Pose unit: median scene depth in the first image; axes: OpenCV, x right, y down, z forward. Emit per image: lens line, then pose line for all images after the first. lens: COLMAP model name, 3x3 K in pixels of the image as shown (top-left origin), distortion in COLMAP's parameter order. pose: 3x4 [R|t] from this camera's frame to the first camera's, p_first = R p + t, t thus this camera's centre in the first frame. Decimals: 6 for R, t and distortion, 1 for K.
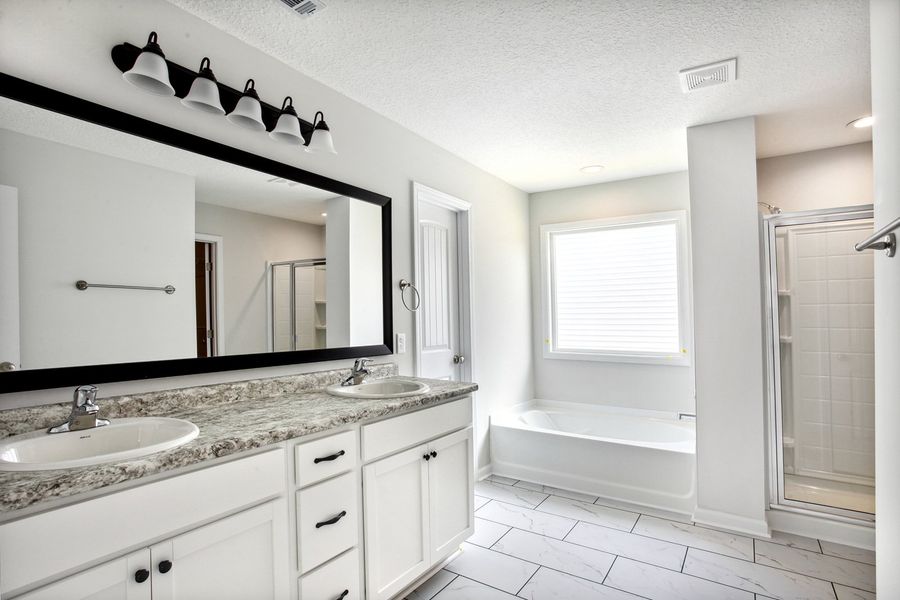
lens RADIAL K [[443.5, 0, 449.6], [0, 443.5, 305.5], [0, 0, 1]] dist [-0.070868, 0.034489]
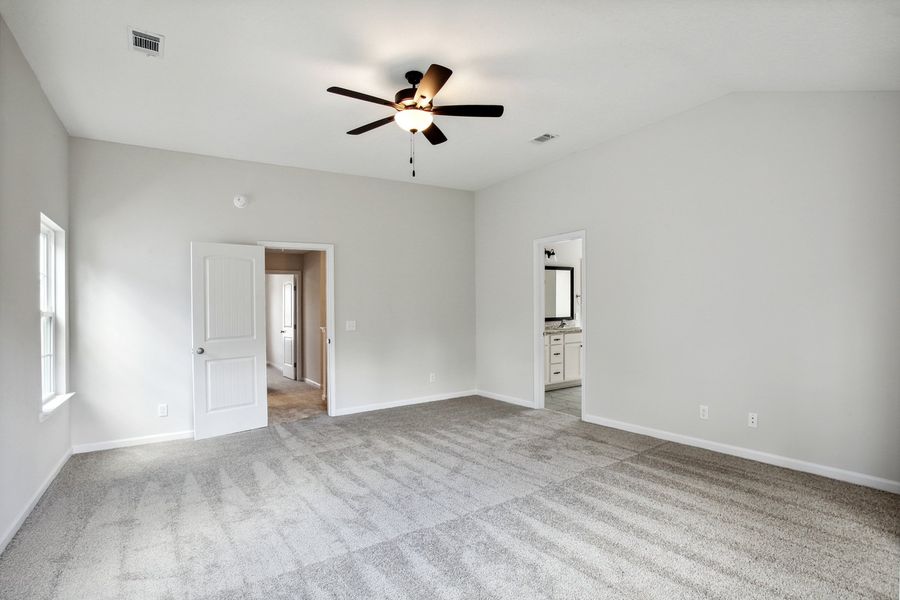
lens RADIAL K [[443.5, 0, 449.6], [0, 443.5, 305.5], [0, 0, 1]] dist [-0.070868, 0.034489]
pose [[0.910994, 0.024659, -0.411682, 0.378332], [-0.002841, 0.998563, 0.053523, -0.162518], [0.412410, -0.047590, 0.909754, -2.329027]]
